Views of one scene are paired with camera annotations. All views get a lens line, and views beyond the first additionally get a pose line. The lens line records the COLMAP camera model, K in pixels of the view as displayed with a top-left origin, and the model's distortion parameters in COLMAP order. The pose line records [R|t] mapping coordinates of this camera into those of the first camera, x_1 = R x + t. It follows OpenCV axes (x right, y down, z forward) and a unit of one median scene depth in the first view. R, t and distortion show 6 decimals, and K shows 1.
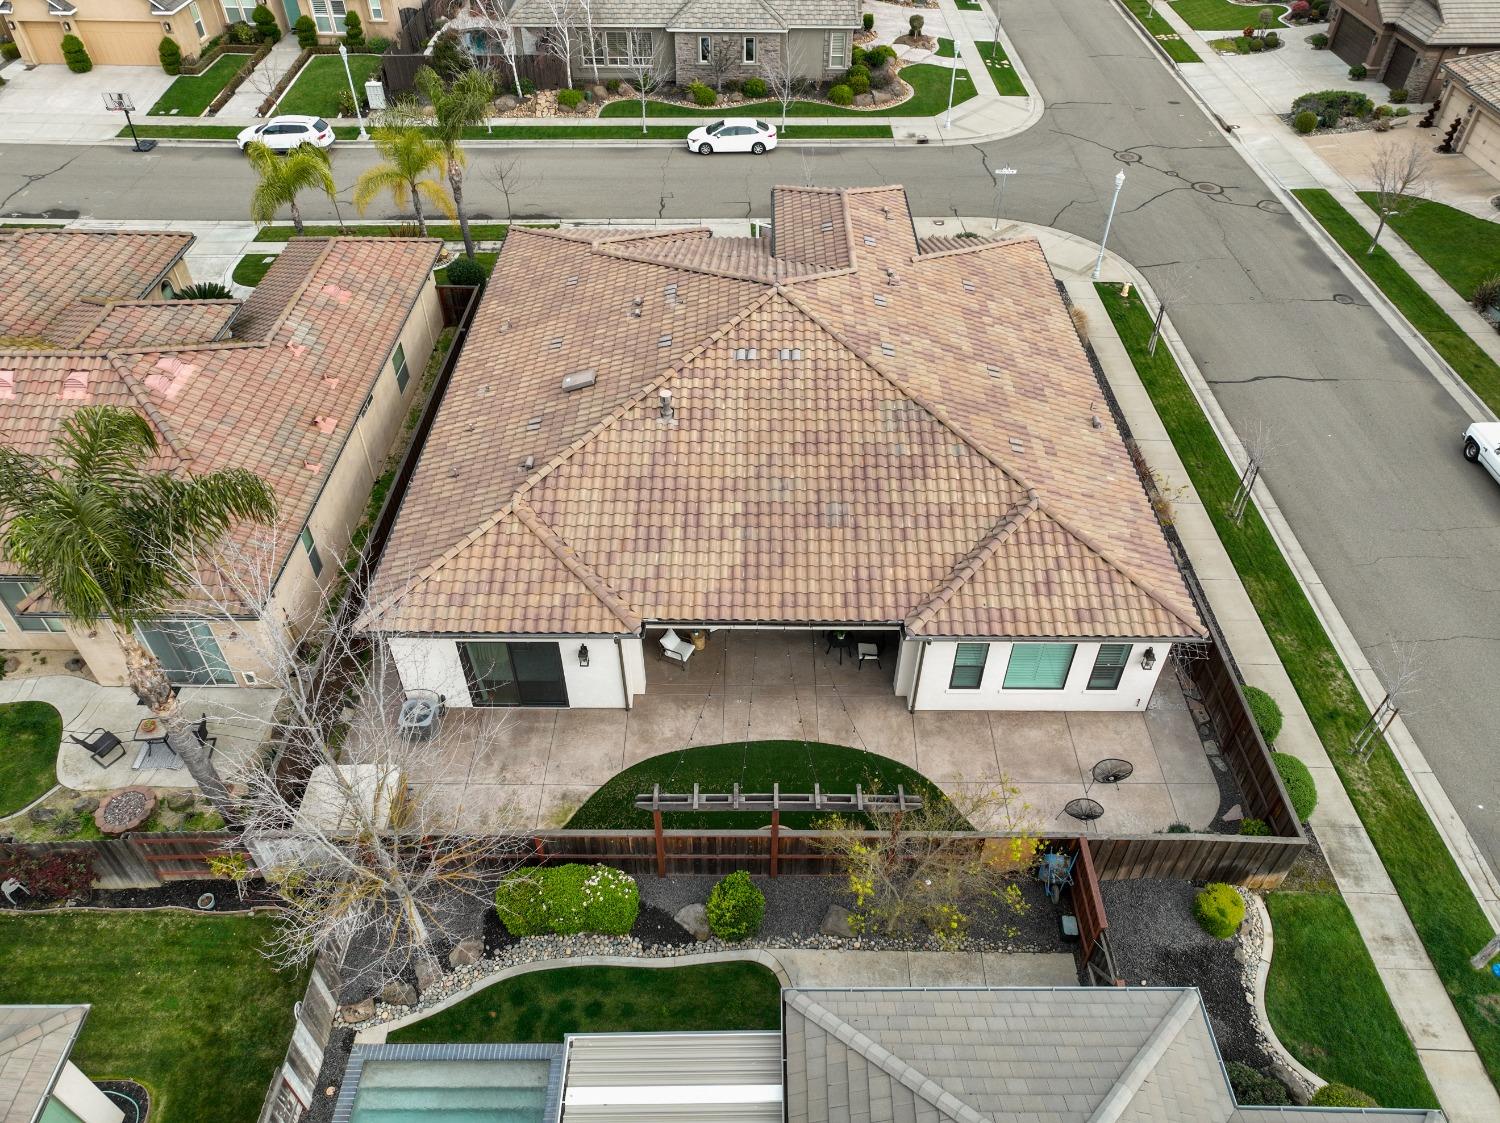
lens RADIAL K [[1057.3, 0, 747.1], [0, 1057.3, 557.3], [0, 0, 1]] dist [0.002692, 0.012174]
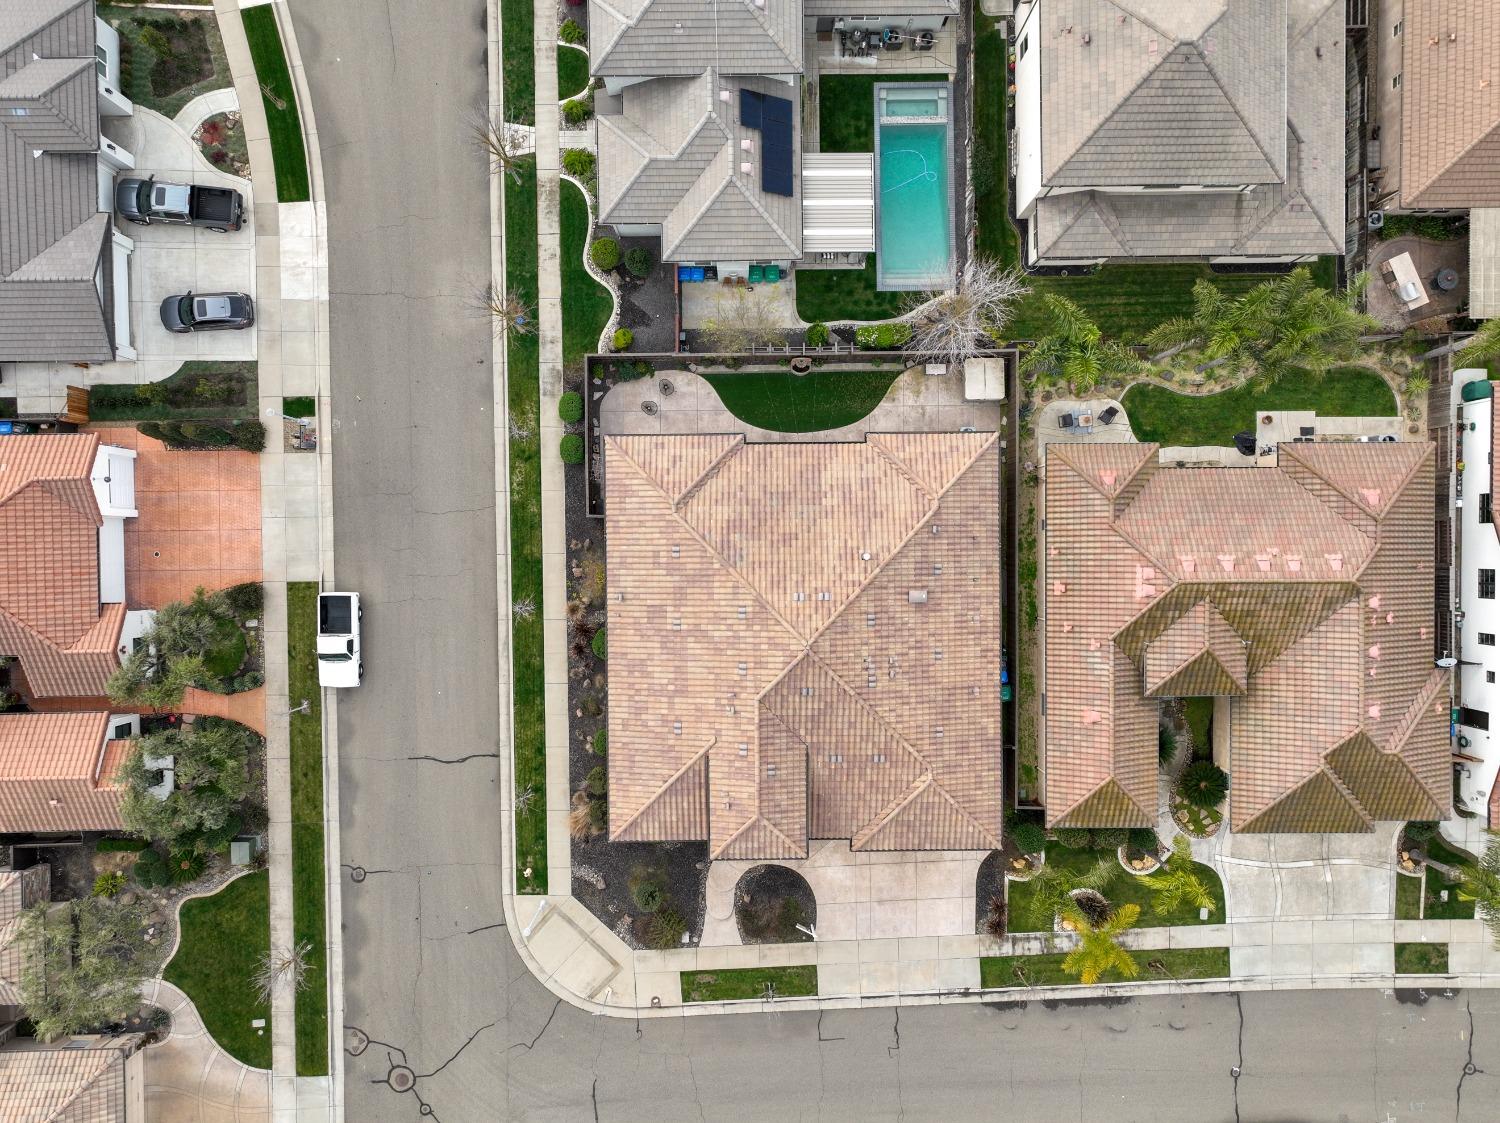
lens RADIAL K [[1057.3, 0, 755.3], [0, 1057.3, 567.4], [0, 0, 1]] dist [0.002692, 0.012174]
pose [[-0.999815, 0.015468, -0.011432, 0.143890], [-0.018930, -0.686022, 0.727335, -1.564338], [0.003408, 0.727417, 0.686187, -0.267636]]
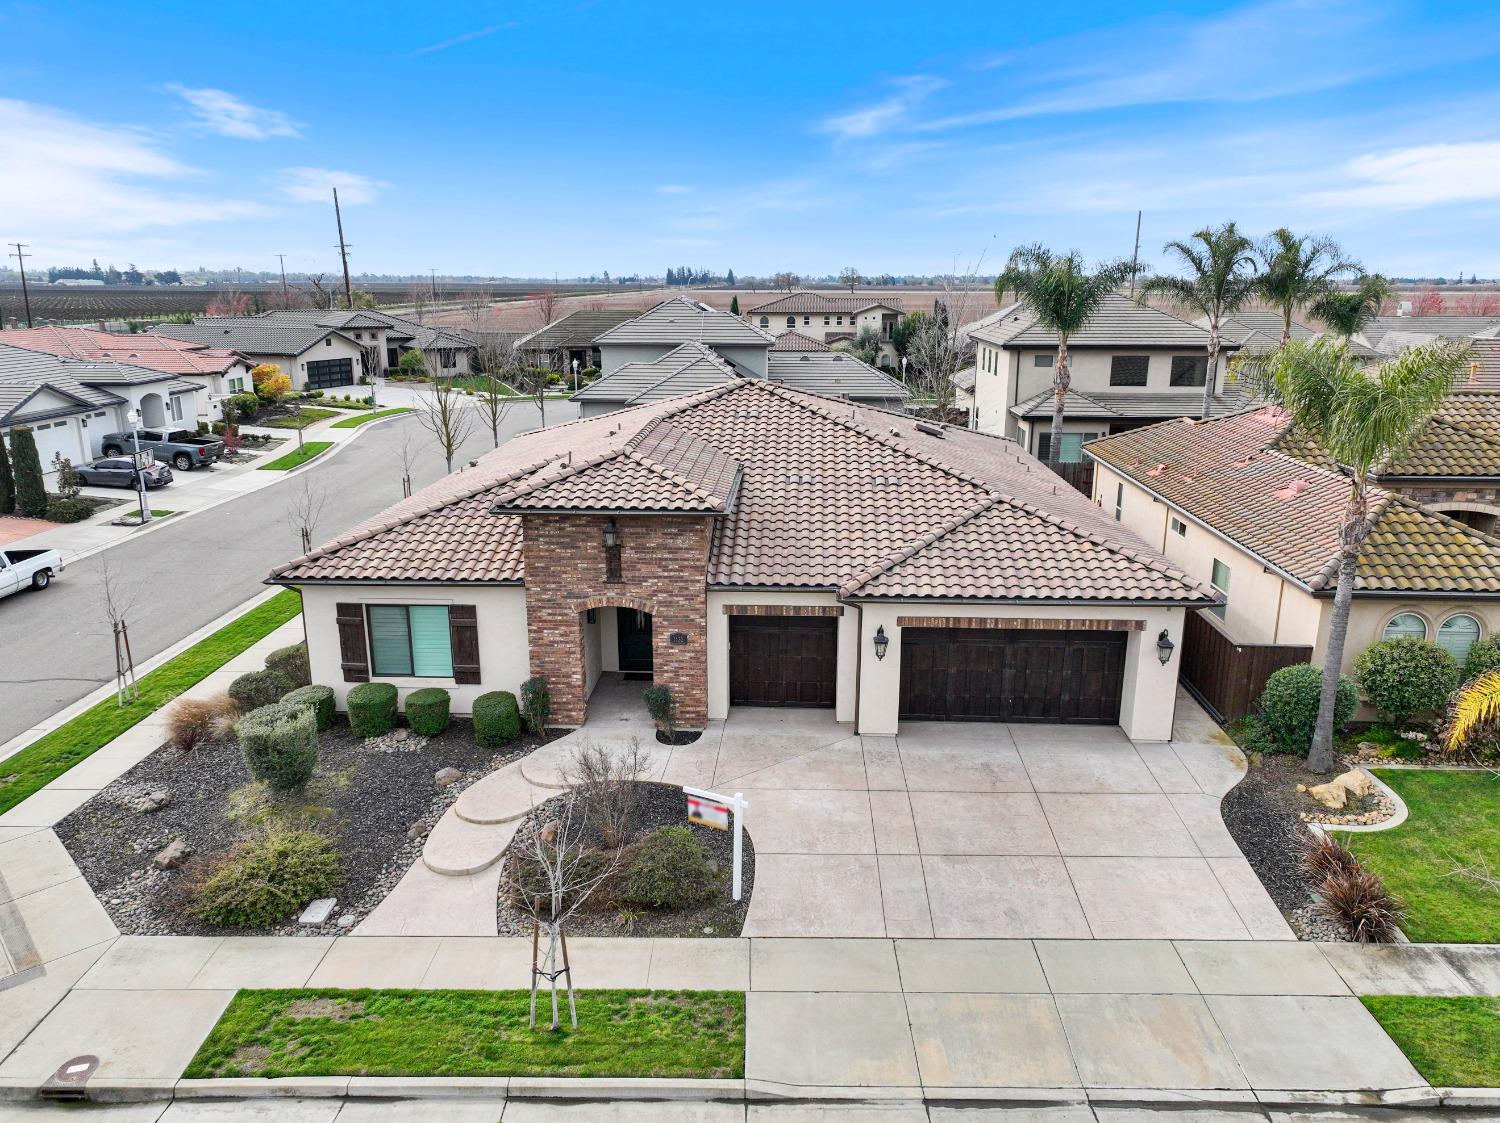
lens RADIAL K [[1057.3, 0, 750.8], [0, 1057.3, 562.7], [0, 0, 1]] dist [0.002692, 0.012174]
pose [[-0.999280, -0.013663, 0.035392, -0.014606], [0.022601, 0.534877, 0.844628, -1.169481], [-0.030470, 0.844819, -0.534183, 1.929539]]
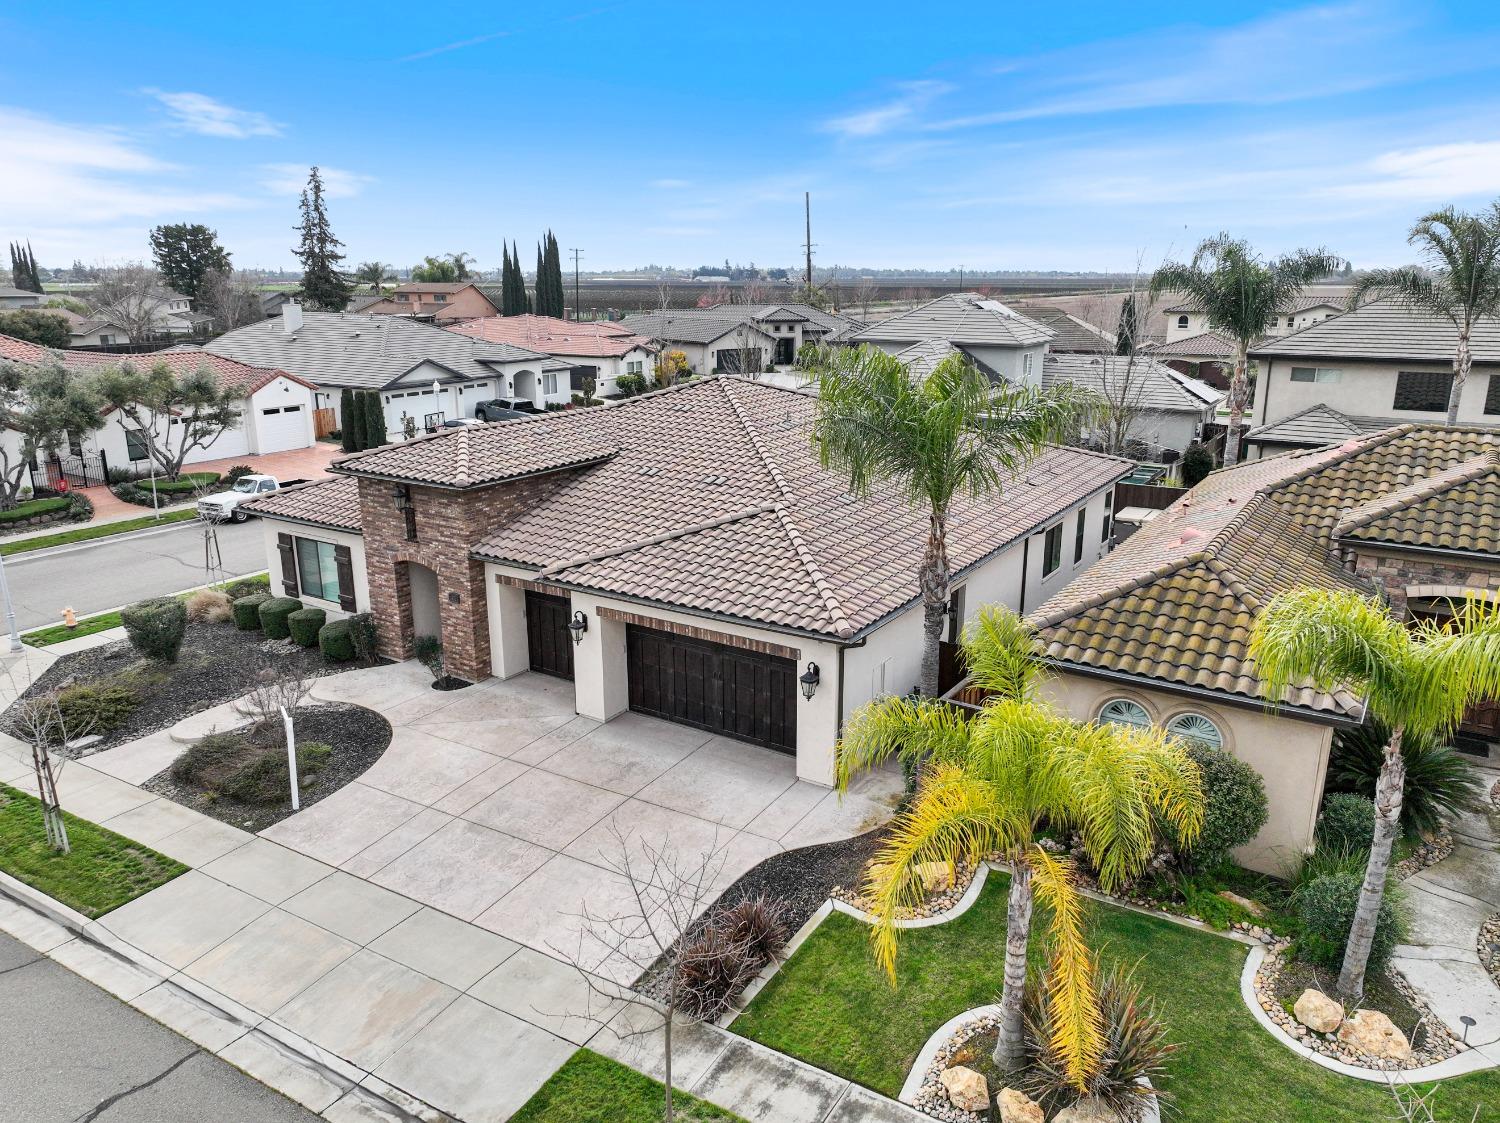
lens RADIAL K [[1057.3, 0, 752.0], [0, 1057.3, 560.7], [0, 0, 1]] dist [0.002692, 0.012174]
pose [[-0.844125, -0.141491, 0.517139, -0.650638], [0.362819, 0.559393, 0.745280, -1.057635], [-0.394735, 0.816737, -0.420862, 1.799198]]
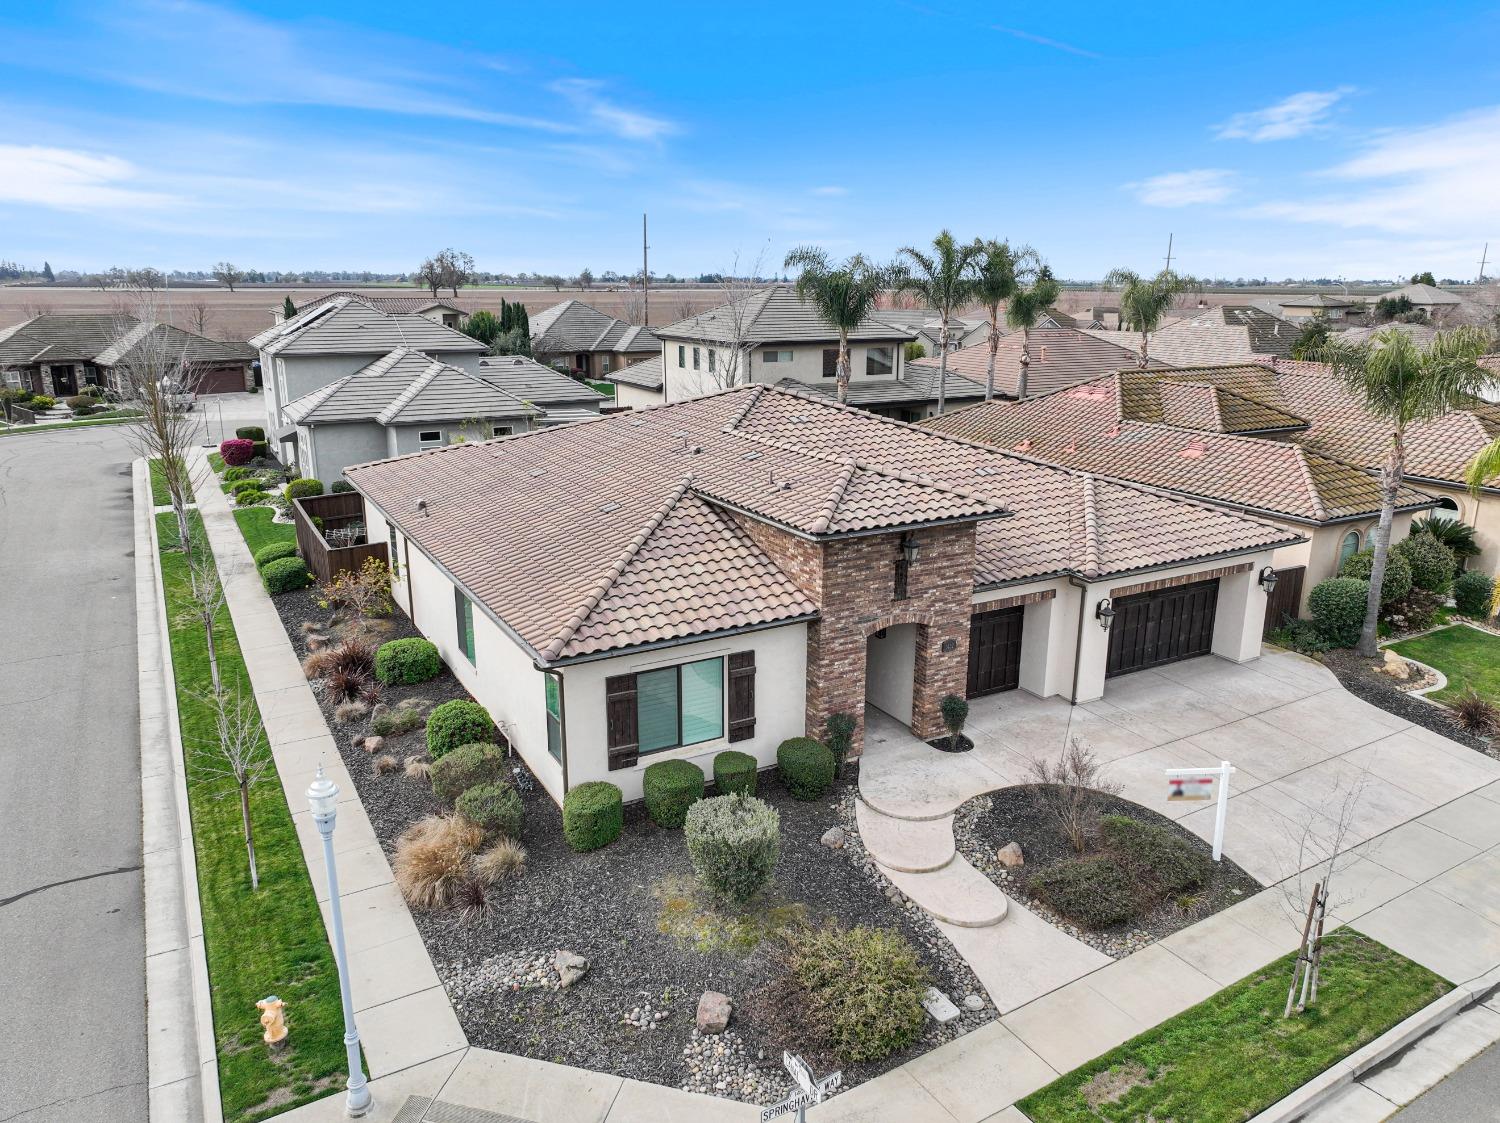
lens RADIAL K [[1057.3, 0, 747.0], [0, 1057.3, 562.8], [0, 0, 1]] dist [0.002692, 0.012174]
pose [[-0.868164, 0.124806, -0.480328, 0.612348], [-0.339801, 0.555914, 0.758614, -1.042967], [0.361701, 0.821817, -0.440215, 1.787807]]
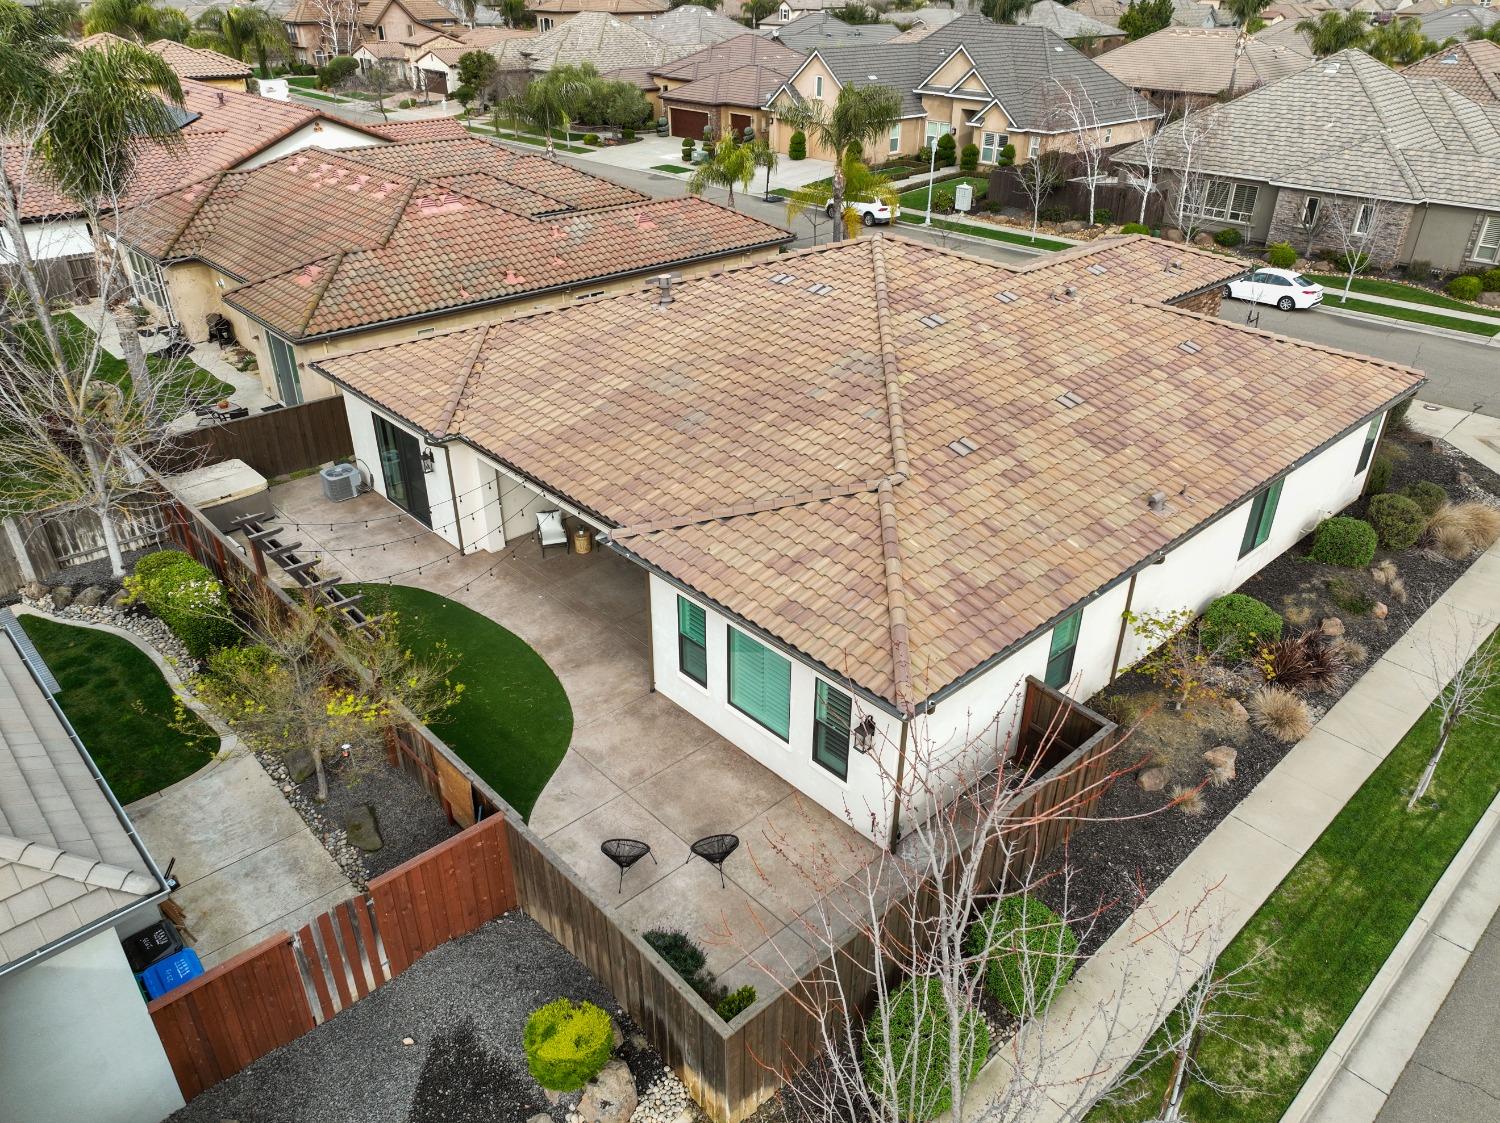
lens RADIAL K [[1057.3, 0, 749.4], [0, 1057.3, 562.8], [0, 0, 1]] dist [0.002692, 0.012174]
pose [[0.684212, 0.359680, -0.634417, 0.667595], [-0.495322, 0.867680, -0.042272, 0.065831], [0.535266, 0.343164, 0.771835, 0.428698]]
